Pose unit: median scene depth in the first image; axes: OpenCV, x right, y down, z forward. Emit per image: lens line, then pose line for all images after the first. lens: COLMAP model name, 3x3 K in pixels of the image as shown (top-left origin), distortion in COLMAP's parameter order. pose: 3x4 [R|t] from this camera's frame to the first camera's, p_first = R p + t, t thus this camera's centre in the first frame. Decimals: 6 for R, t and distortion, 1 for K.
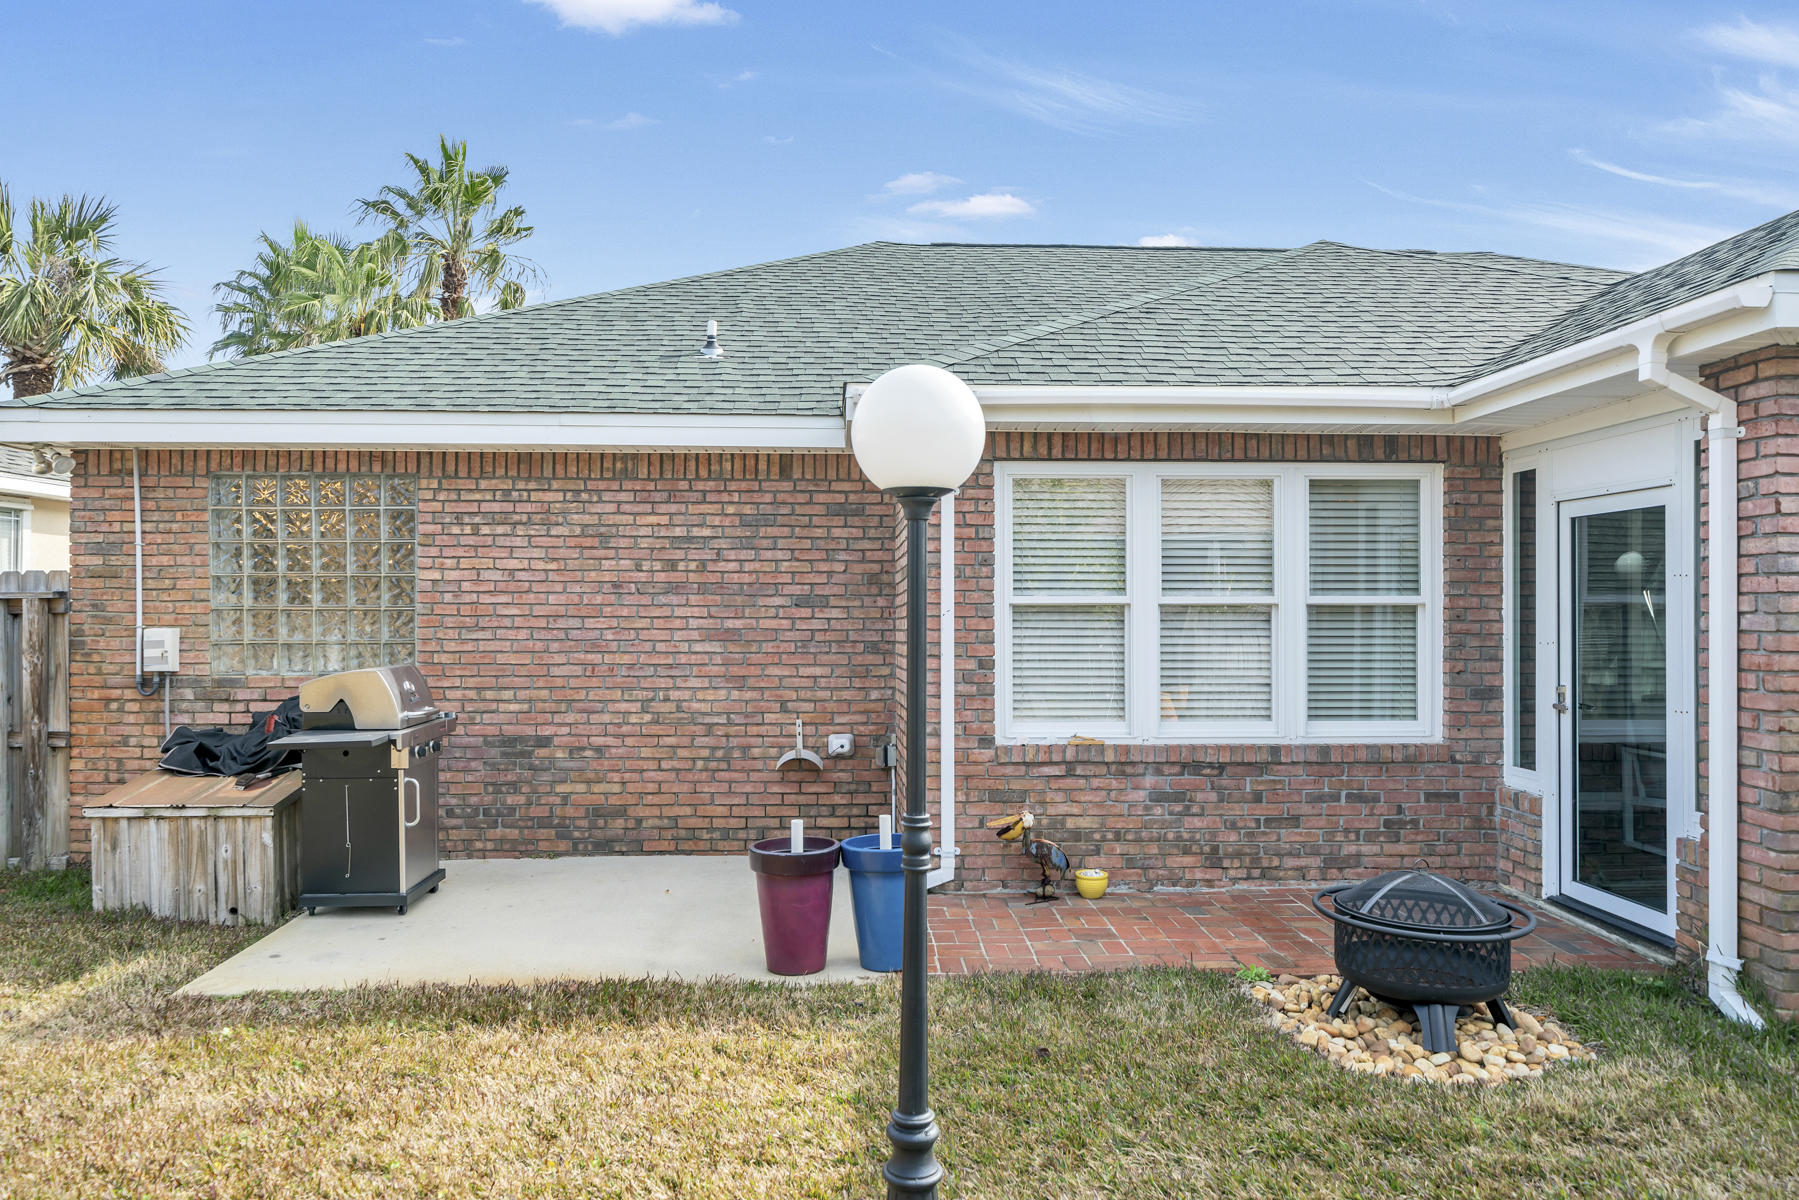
lens RADIAL K [[1181.6, 0, 881.1], [0, 1181.6, 615.6], [0, 0, 1]] dist [0.002665, 0.002811]
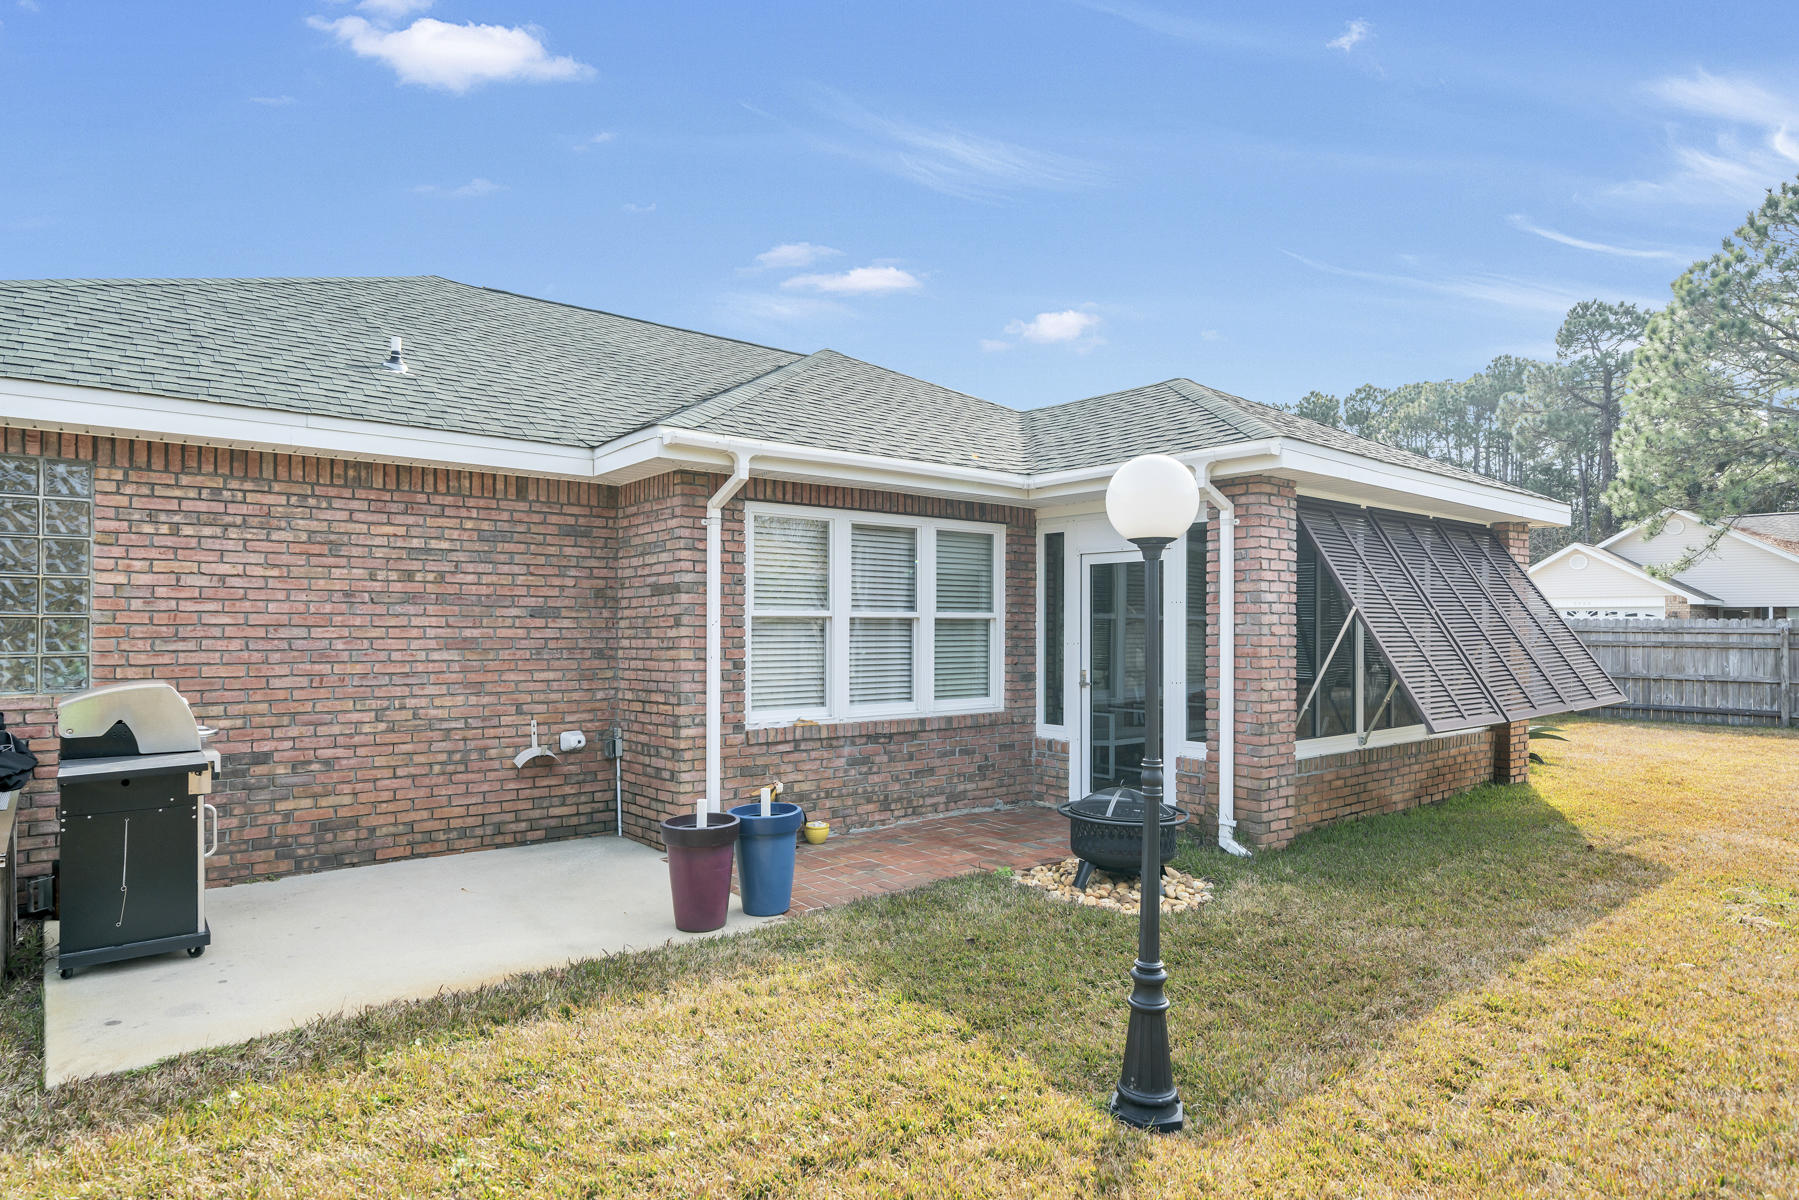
lens RADIAL K [[978.5, 0, 898.5], [0, 978.5, 627.8], [0, 0, 1]] dist [0.003609, 0.000298]
pose [[0.812091, 0.000363, 0.583530, -0.330132], [-0.000762, 1.000000, 0.000438, 0.001663], [-0.583530, -0.000800, 0.812091, 0.067470]]
